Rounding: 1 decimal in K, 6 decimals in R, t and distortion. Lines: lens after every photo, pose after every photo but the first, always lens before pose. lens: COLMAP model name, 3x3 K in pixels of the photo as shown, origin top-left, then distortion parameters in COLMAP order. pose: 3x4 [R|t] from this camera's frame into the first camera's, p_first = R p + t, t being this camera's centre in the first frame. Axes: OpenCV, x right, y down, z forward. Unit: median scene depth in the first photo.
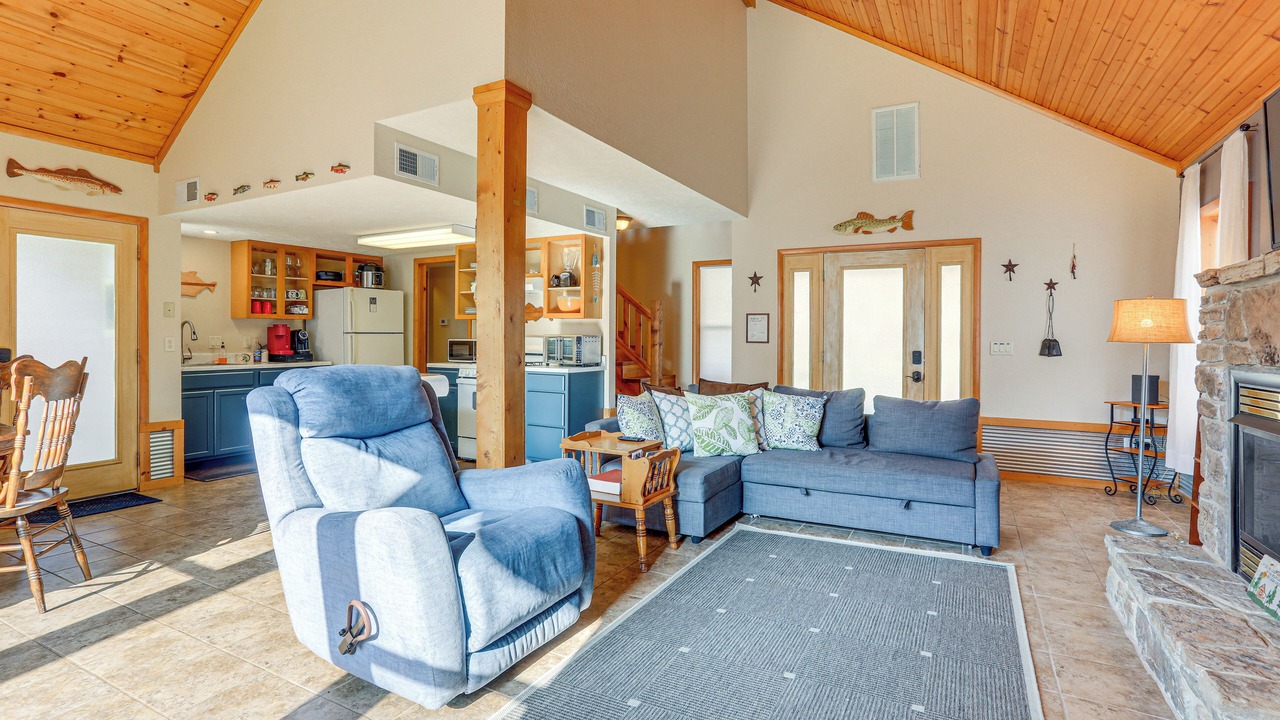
lens RADIAL K [[630.6, 0, 632.3], [0, 630.6, 341.2], [0, 0, 1]] dist [0.001469, 0.000451]
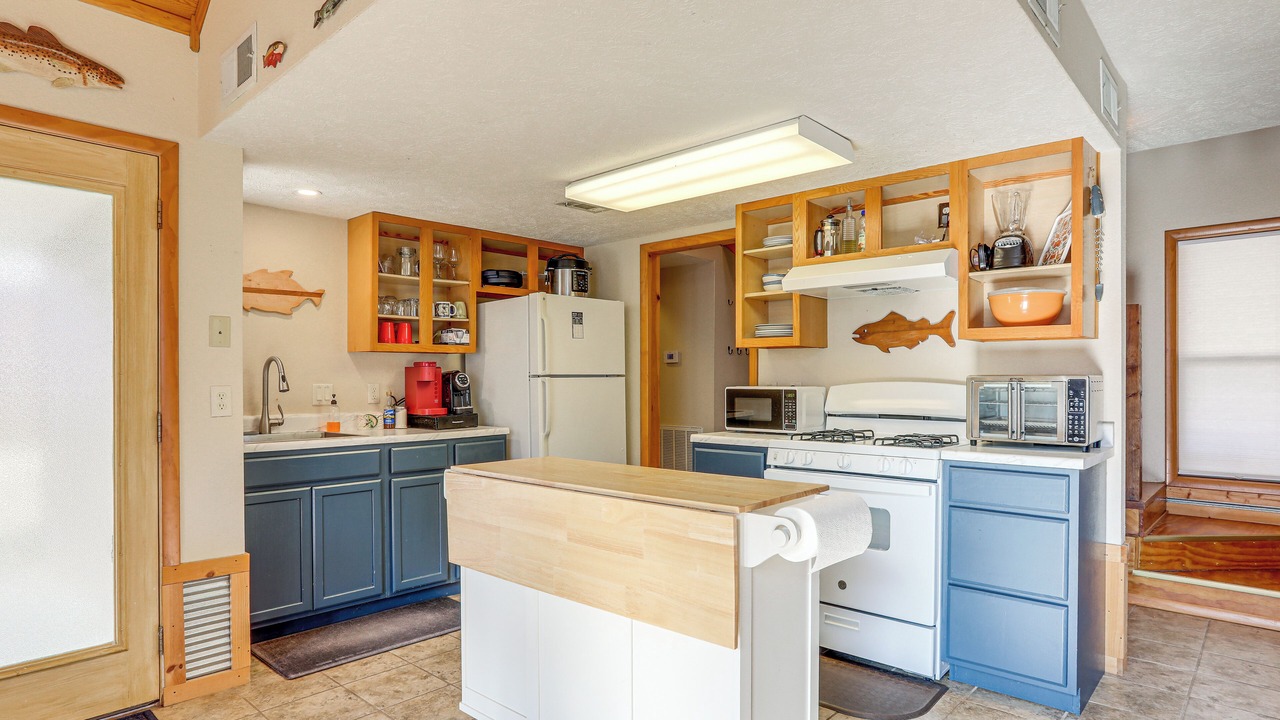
lens RADIAL K [[736.9, 0, 656.6], [0, 736.9, 382.1], [0, 0, 1]] dist [-0.022693, 0.000898]
pose [[0.979035, -0.007155, -0.203568, -0.219856], [0.006221, 0.999967, -0.005228, -0.003974], [0.203599, 0.003852, 0.979047, 0.394965]]
